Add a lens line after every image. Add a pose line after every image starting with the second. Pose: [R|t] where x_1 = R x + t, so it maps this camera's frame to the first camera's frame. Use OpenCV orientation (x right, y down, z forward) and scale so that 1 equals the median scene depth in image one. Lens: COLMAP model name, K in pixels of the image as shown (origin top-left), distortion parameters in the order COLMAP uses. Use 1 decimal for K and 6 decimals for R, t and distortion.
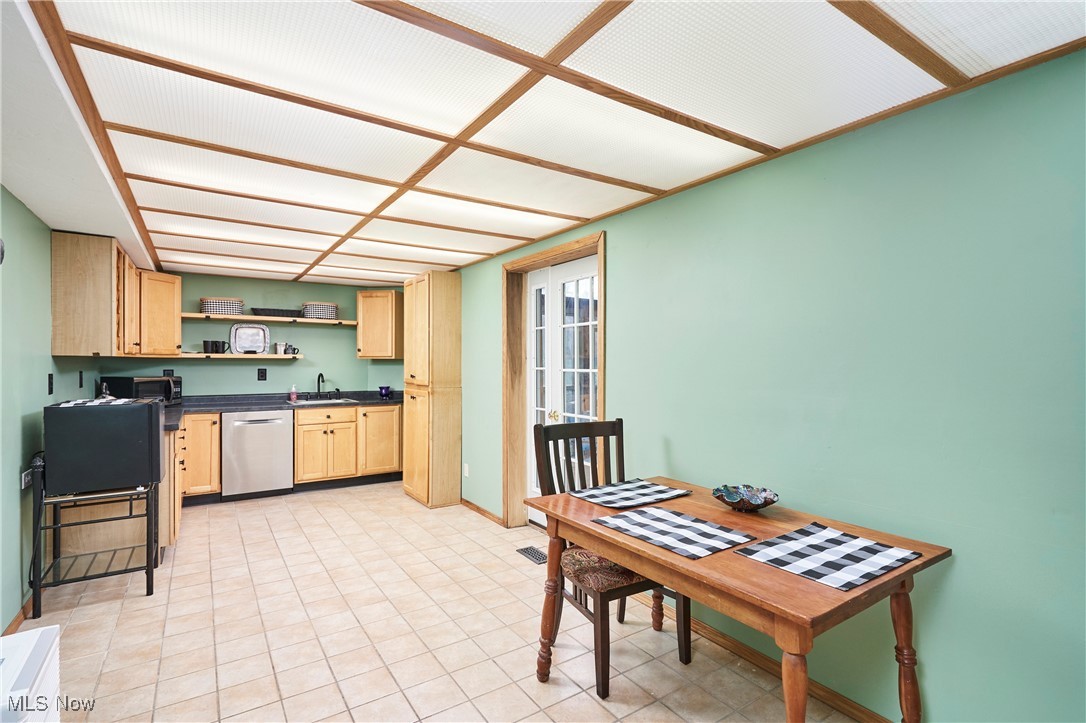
lens RADIAL K [[505.1, 0, 542.3], [0, 505.1, 359.6], [0, 0, 1]] dist [0.000663, 0.000041]
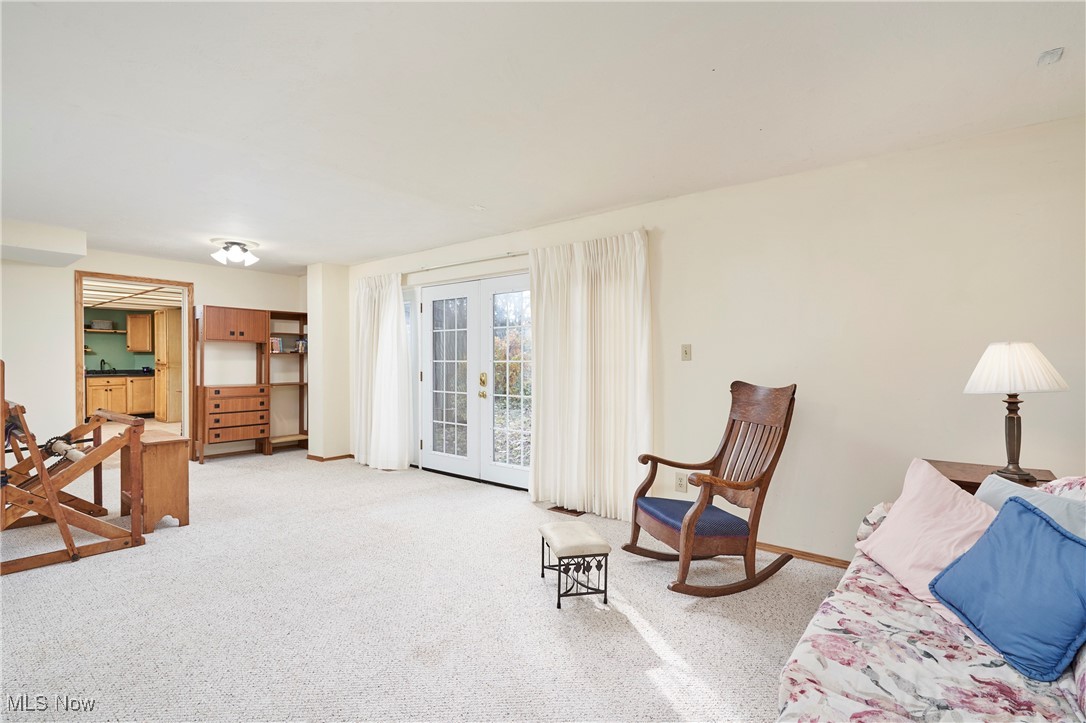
lens RADIAL K [[505.1, 0, 542.6], [0, 505.1, 365.2], [0, 0, 1]] dist [0.000663, 0.000041]
pose [[0.954737, -0.003332, 0.297433, 0.547183], [-0.002728, 0.999797, 0.019957, 0.007286], [-0.297439, -0.019865, 0.954534, -1.242726]]
